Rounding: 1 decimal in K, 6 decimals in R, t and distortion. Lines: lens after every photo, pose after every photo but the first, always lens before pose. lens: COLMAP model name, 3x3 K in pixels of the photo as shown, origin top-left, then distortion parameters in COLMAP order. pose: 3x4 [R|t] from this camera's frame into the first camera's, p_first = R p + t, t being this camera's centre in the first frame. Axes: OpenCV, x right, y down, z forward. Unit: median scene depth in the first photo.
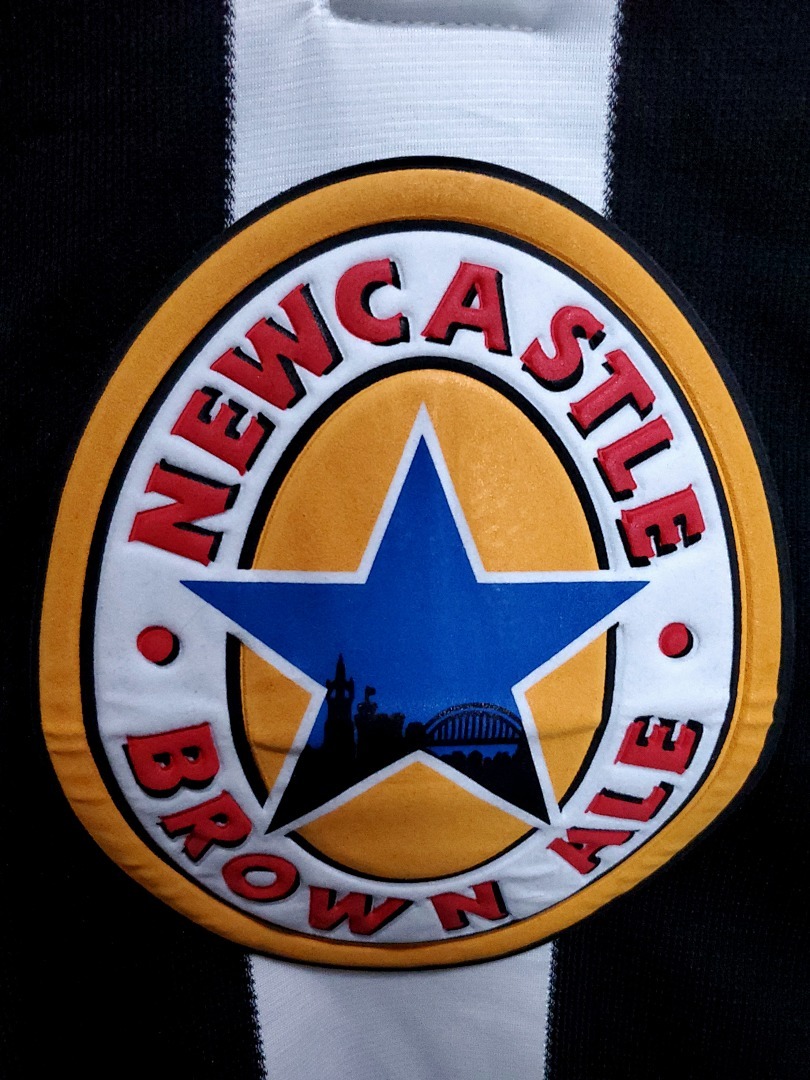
lens RADIAL K [[836.4, 0, 409.4], [0, 836.4, 538.7], [0, 0, 1]] dist [-0.043048, 0.014536]
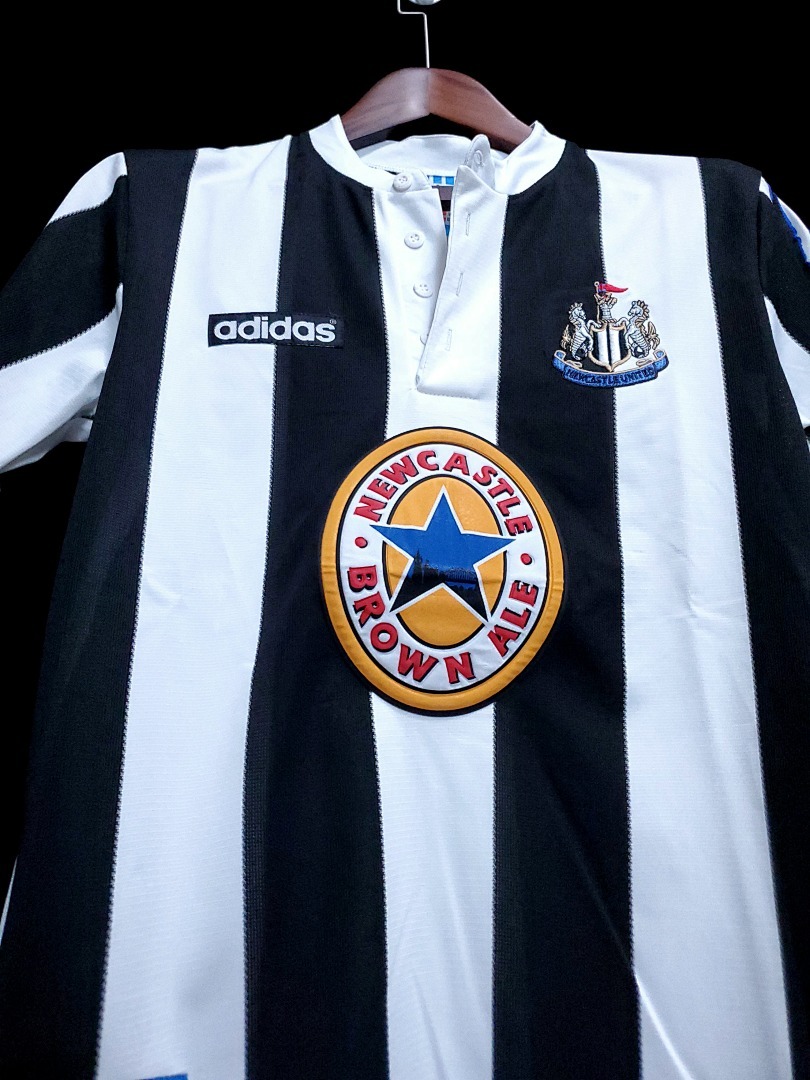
lens RADIAL K [[836.4, 0, 397.7], [0, 836.4, 538.5], [0, 0, 1]] dist [-0.043048, 0.014536]
pose [[0.998425, 0.042109, 0.037076, -0.270651], [-0.016311, 0.850134, -0.526314, 1.712916], [-0.053682, 0.524881, 0.849481, -1.641358]]
